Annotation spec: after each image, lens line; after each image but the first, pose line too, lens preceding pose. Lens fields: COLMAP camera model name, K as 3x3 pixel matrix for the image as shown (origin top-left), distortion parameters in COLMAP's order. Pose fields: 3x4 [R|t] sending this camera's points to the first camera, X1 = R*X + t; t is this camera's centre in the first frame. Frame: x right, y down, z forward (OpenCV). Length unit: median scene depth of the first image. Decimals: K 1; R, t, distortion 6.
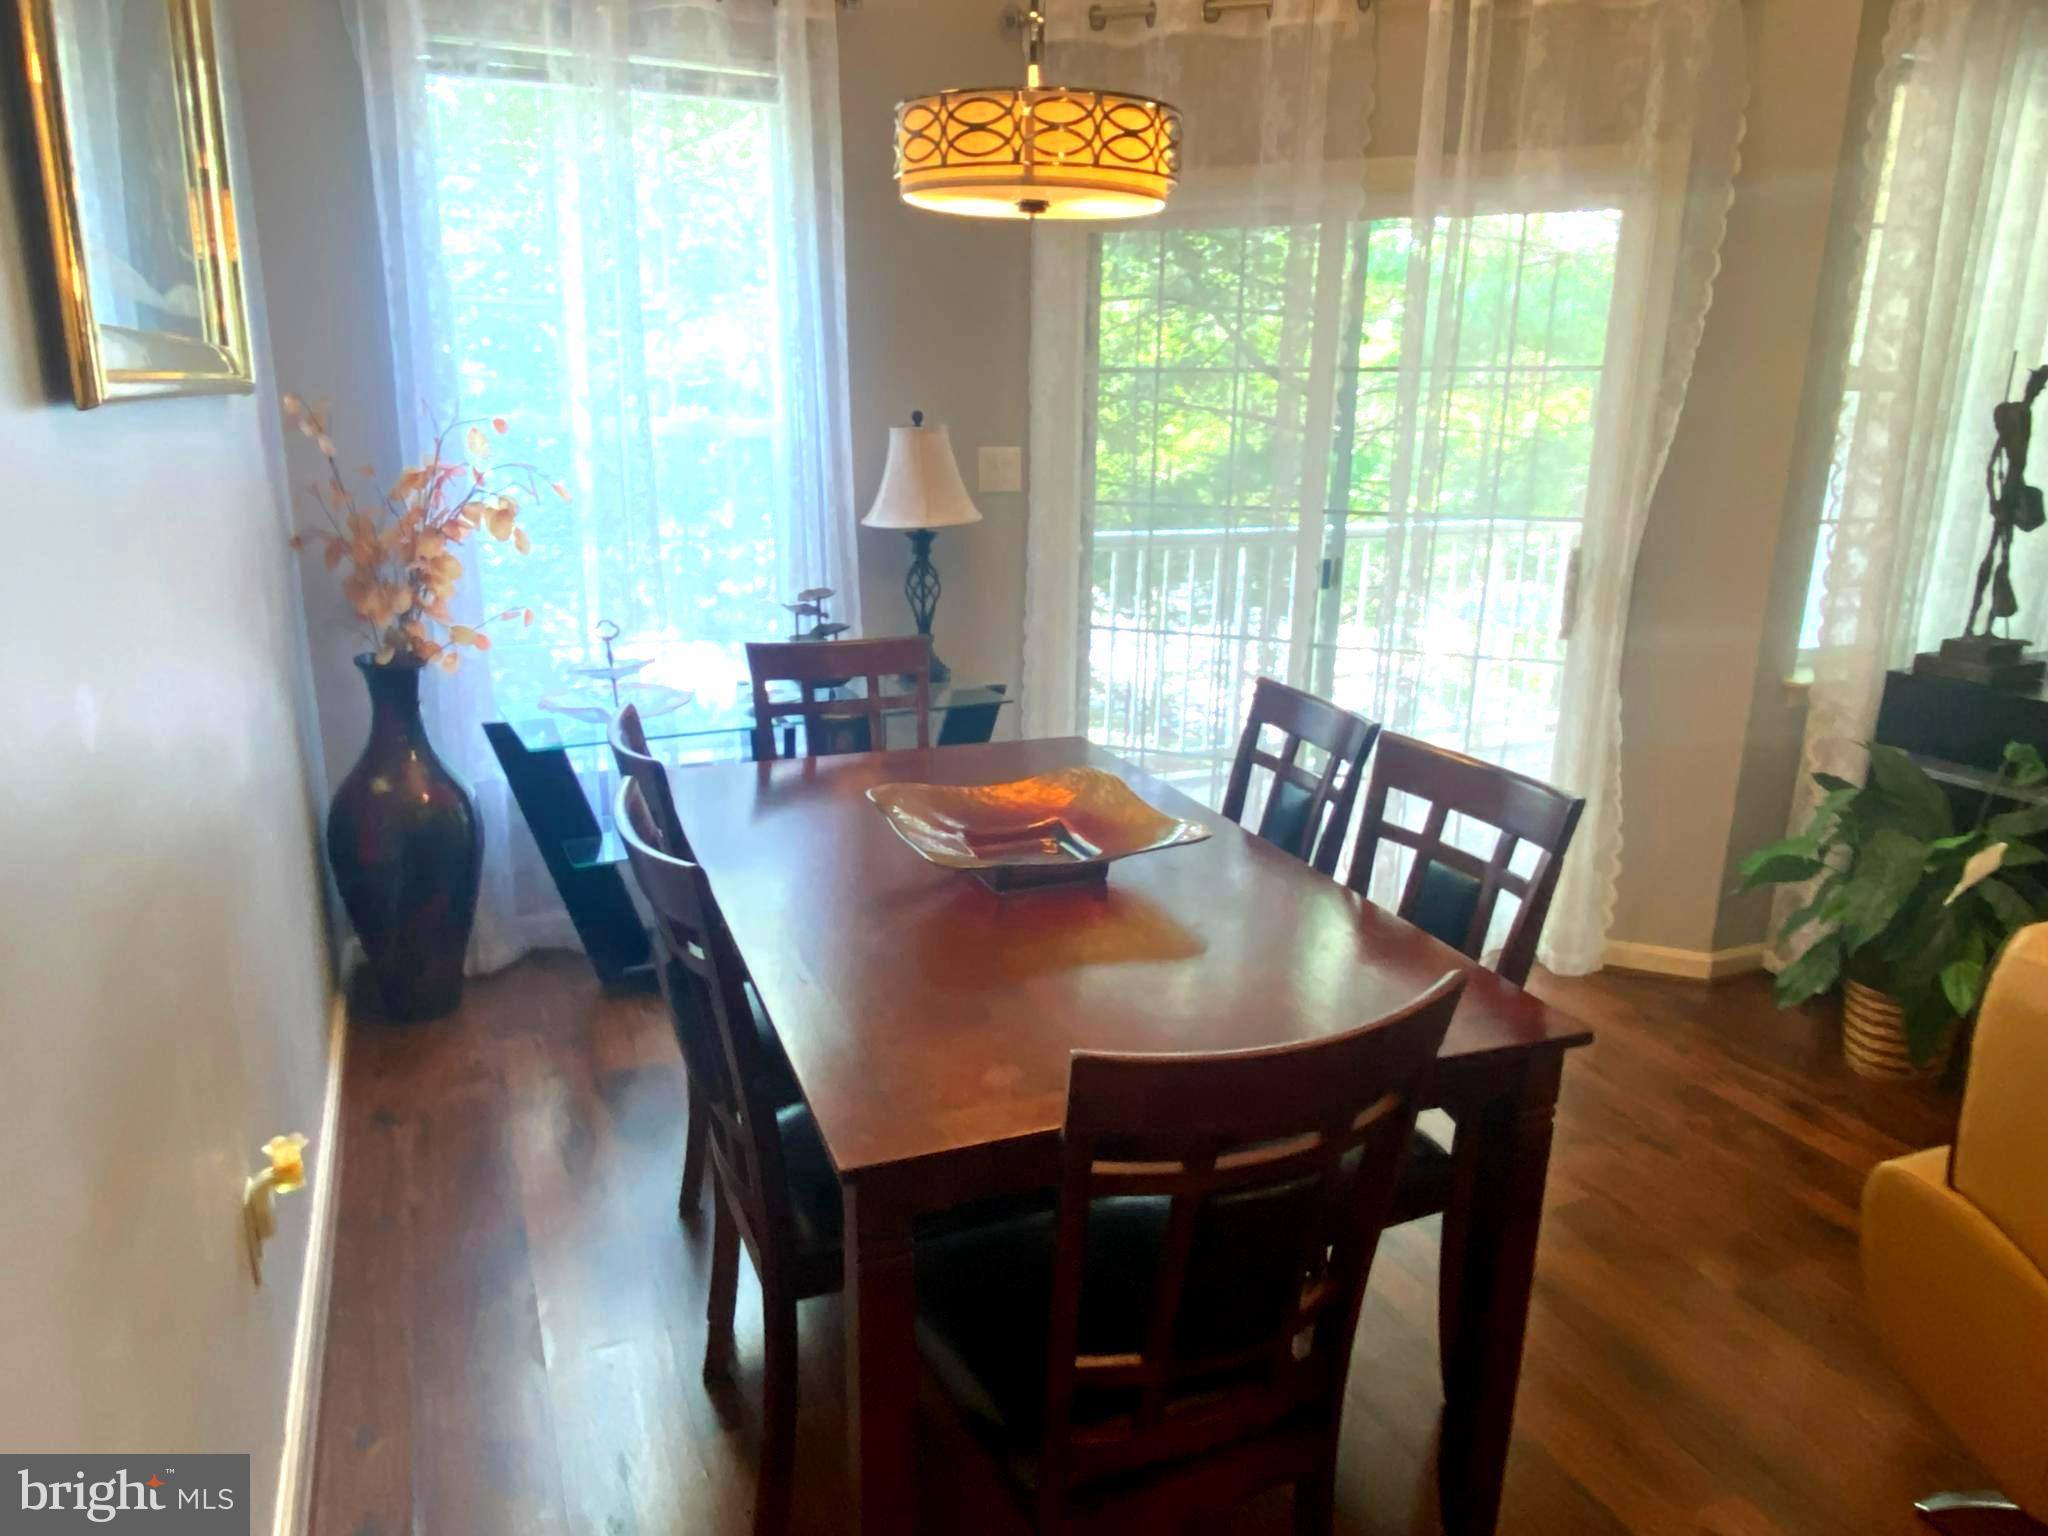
lens RADIAL K [[1361.3, 0, 1024.0], [0, 1361.3, 768.0], [0, 0, 1]] dist [0.033246, -0.000473]
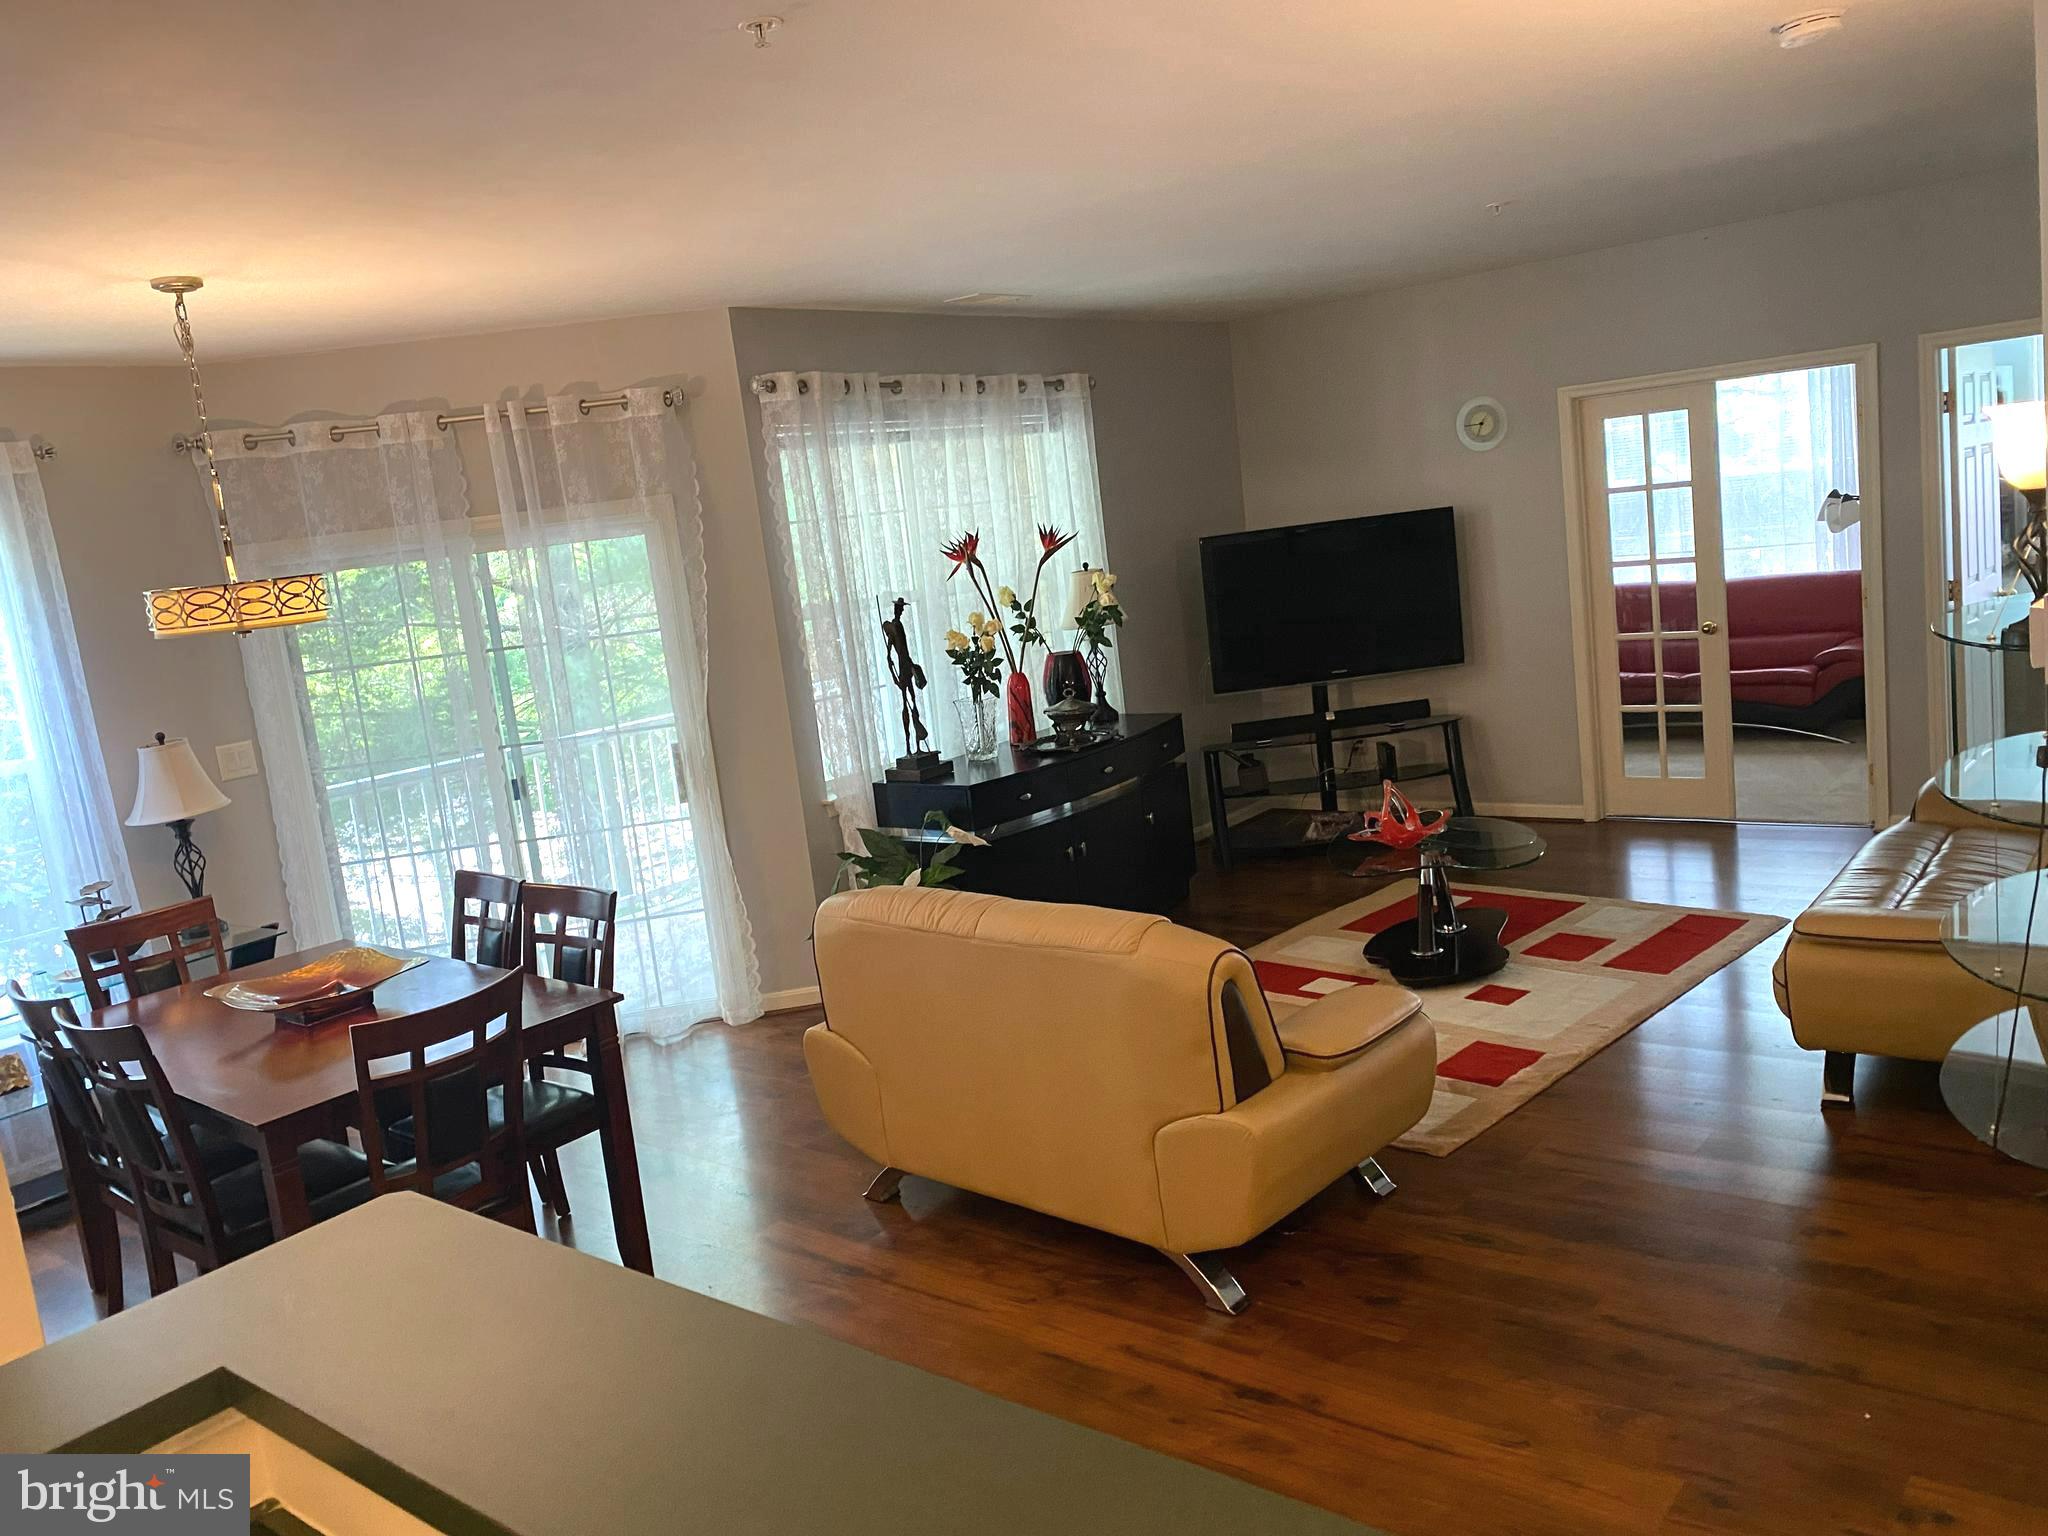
lens RADIAL K [[1574.7, 0, 1030.1], [0, 1574.7, 750.6], [0, 0, 1]] dist [0.088311, -0.152293]
pose [[0.878935, -0.186987, 0.438758, -0.020916], [0.245052, 0.966278, -0.079096, 0.086561], [-0.409173, 0.177039, 0.895117, -0.765064]]
